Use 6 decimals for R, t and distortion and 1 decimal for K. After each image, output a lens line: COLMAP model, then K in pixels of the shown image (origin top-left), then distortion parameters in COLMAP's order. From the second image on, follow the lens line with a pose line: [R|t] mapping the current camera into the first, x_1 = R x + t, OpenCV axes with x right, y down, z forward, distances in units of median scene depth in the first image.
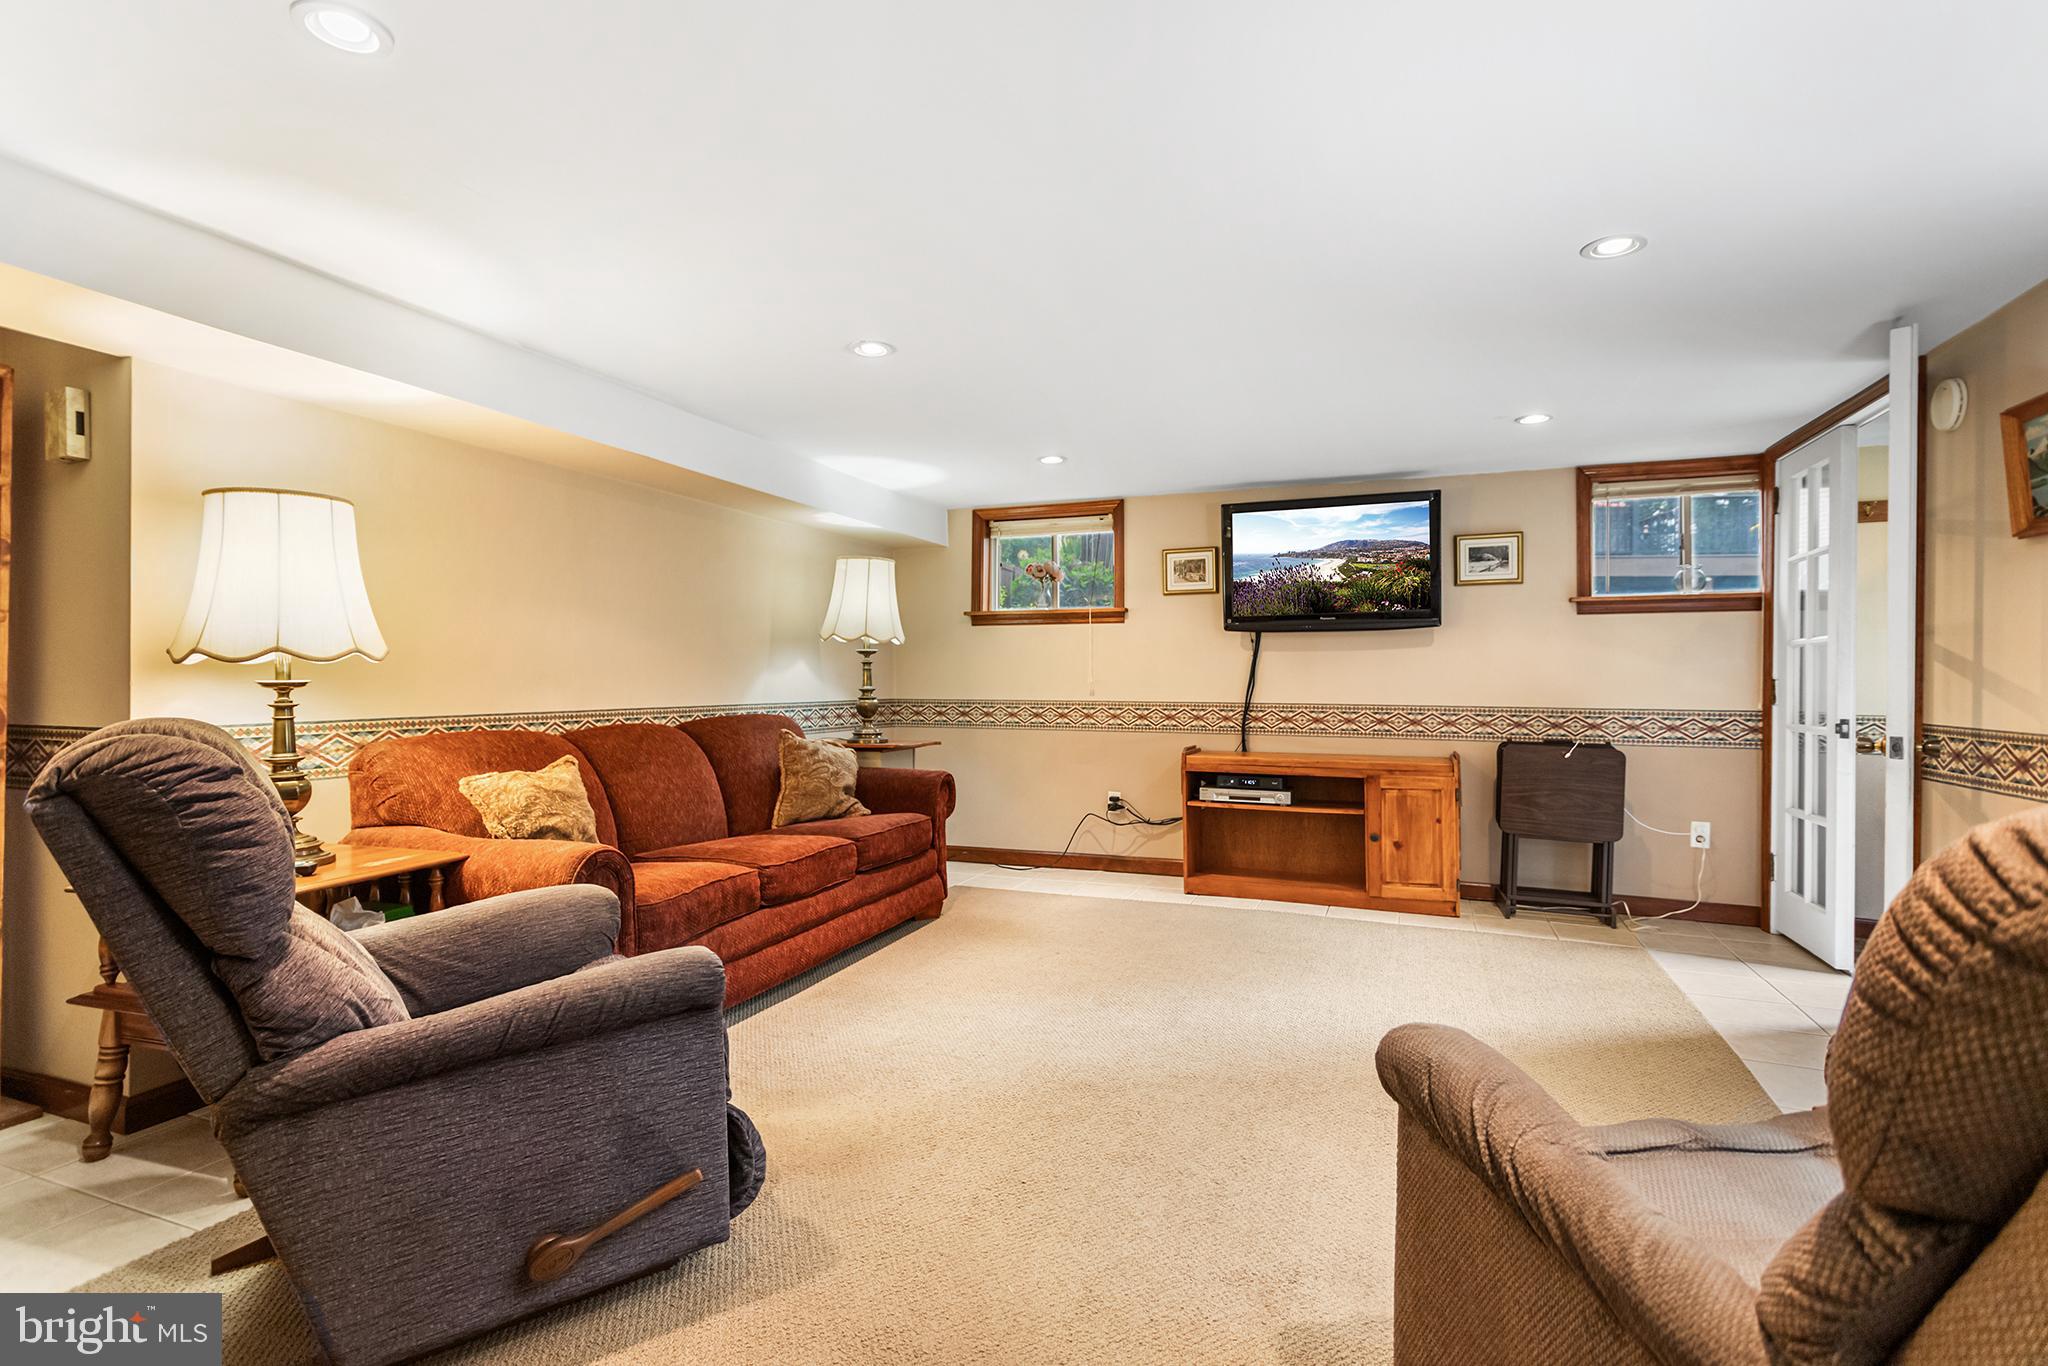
lens RADIAL K [[998.1, 0, 1024.0], [0, 998.1, 683.0], [0, 0, 1]] dist [-0.000316, -0.000009]
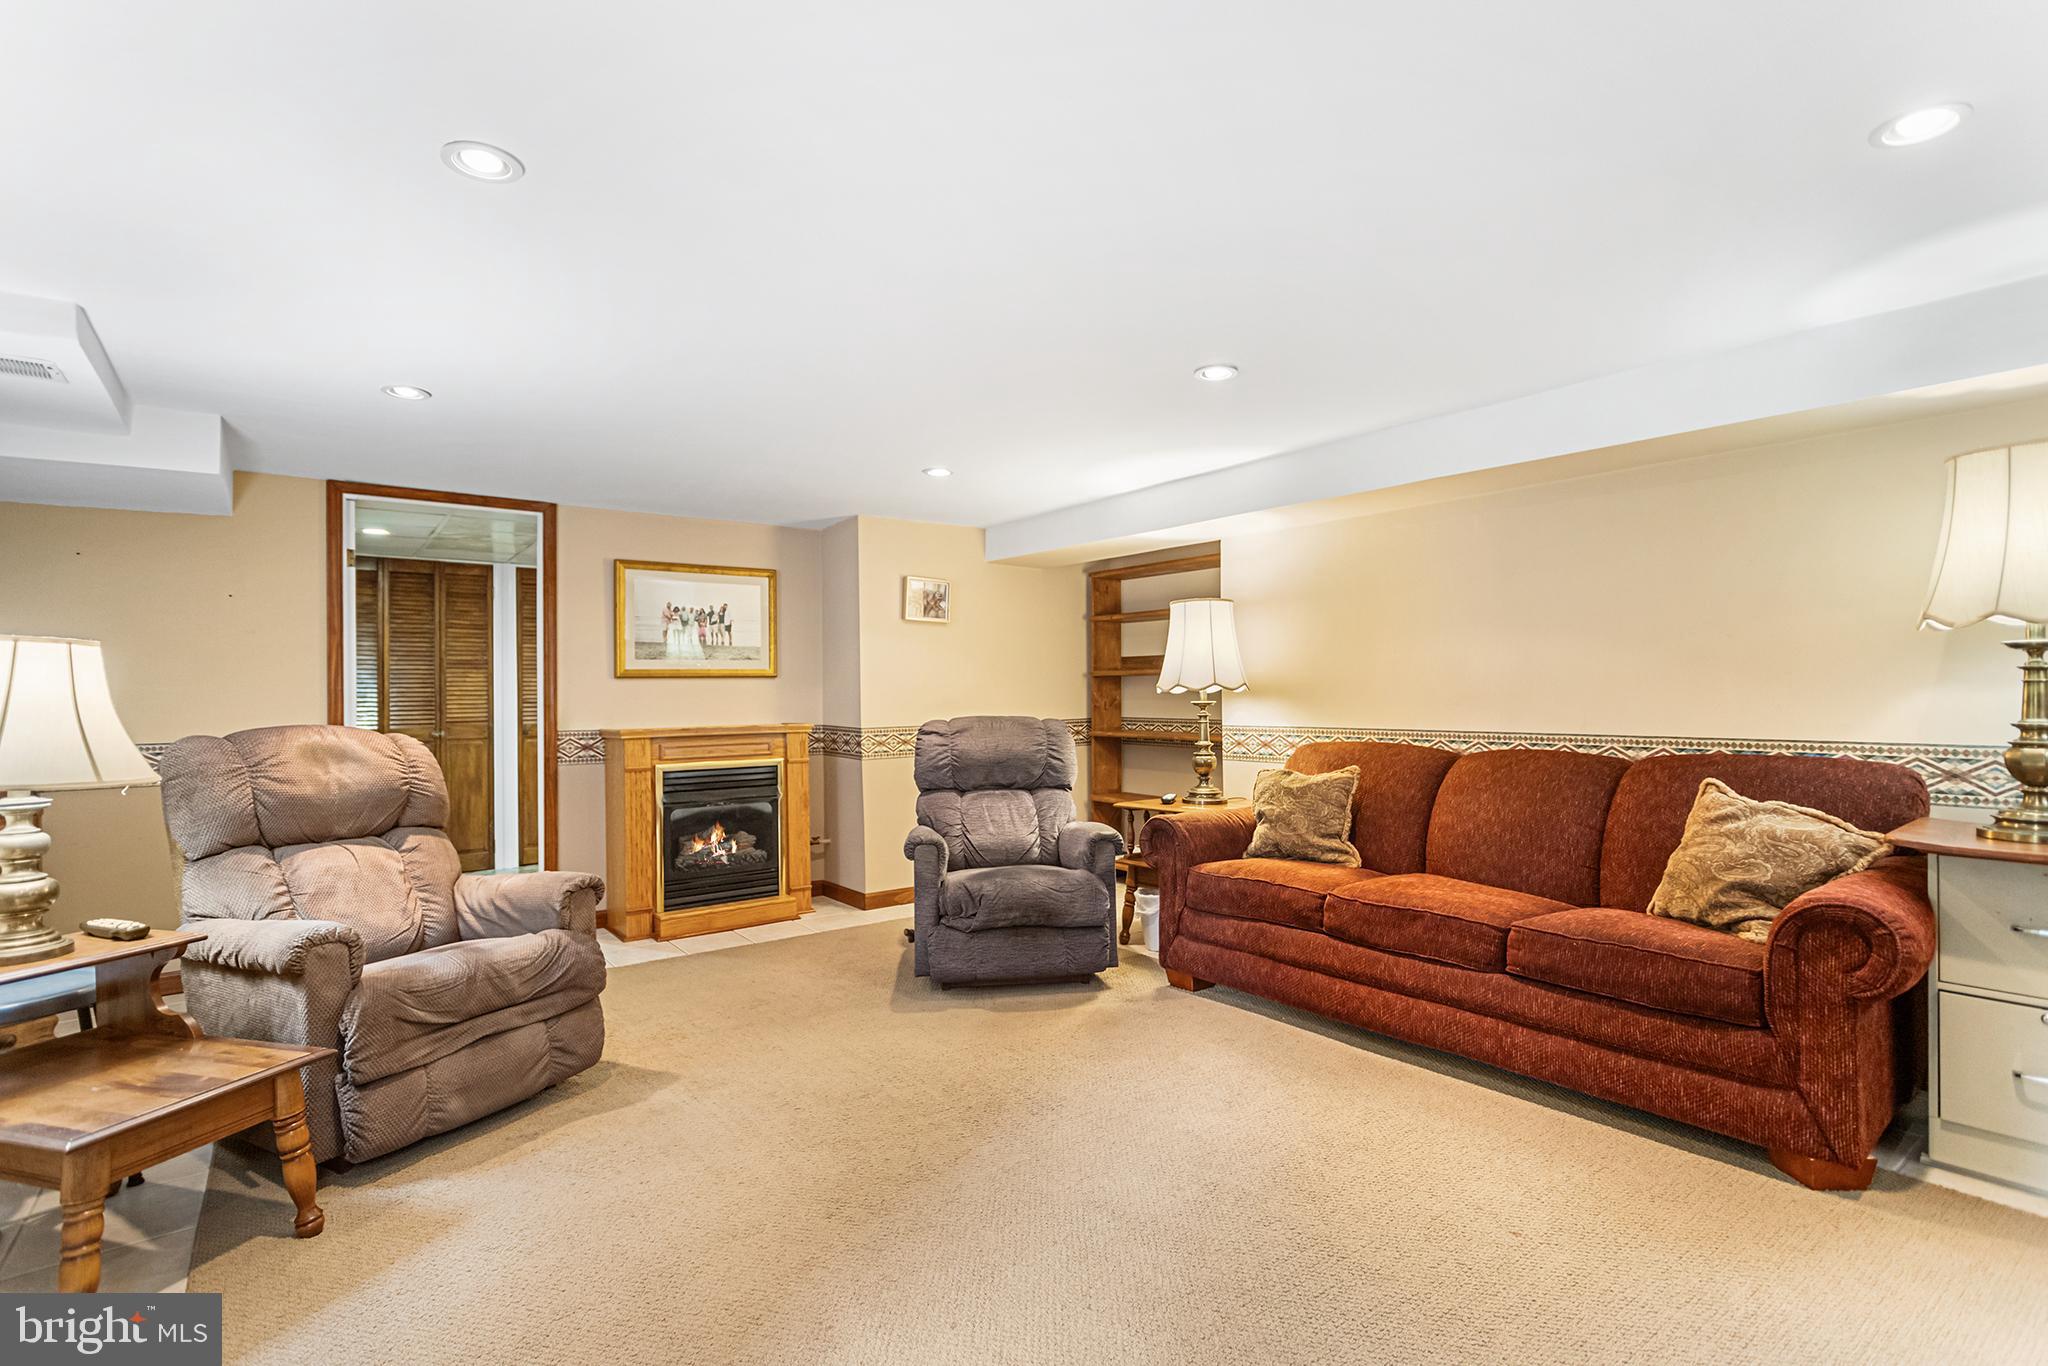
lens RADIAL K [[998.1, 0, 1024.0], [0, 998.1, 683.0], [0, 0, 1]] dist [-0.000316, -0.000009]
pose [[-0.530116, -0.004787, -0.847912, 0.613704], [0.002867, 0.999968, -0.007438, -0.014379], [0.847920, -0.006374, -0.530085, 1.056144]]
